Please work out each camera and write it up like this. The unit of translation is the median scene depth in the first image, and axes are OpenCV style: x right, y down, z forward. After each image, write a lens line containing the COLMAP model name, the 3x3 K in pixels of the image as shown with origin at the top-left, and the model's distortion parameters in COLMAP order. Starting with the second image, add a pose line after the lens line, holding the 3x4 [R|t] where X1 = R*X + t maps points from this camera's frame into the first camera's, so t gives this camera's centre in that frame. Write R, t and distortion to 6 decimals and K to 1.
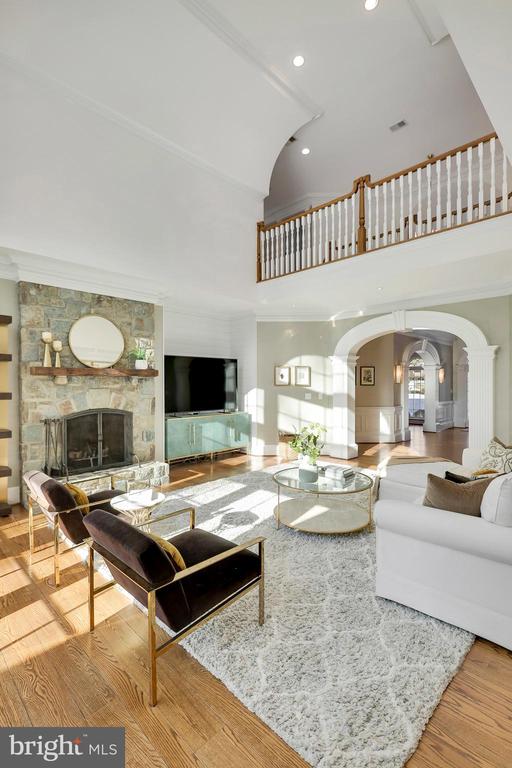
lens RADIAL K [[360.8, 0, 256.8], [0, 360.8, 383.1], [0, 0, 1]] dist [0.000466, 0.000009]
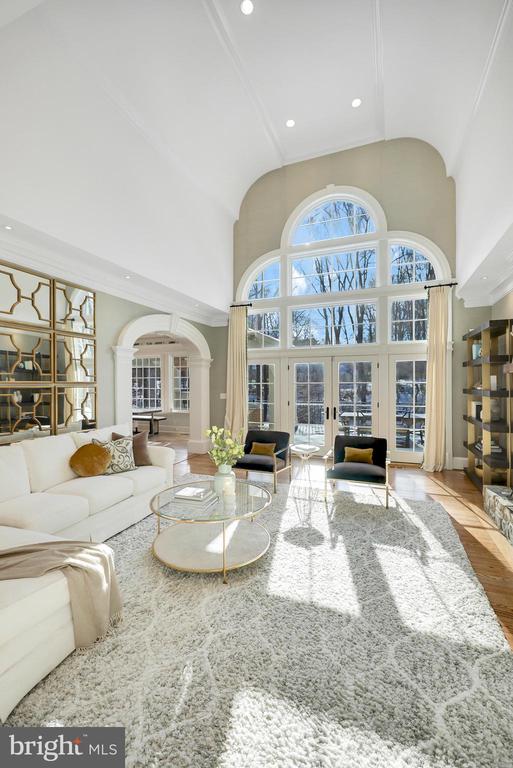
lens RADIAL K [[327.3, 0, 256.1], [0, 327.3, 383.8], [0, 0, 1]] dist [-0.000668, 0.000212]
pose [[-0.915142, 0.008360, -0.403045, 0.363337], [0.004366, 0.999932, 0.010827, -0.009808], [0.403108, 0.008149, -0.915116, 1.605203]]
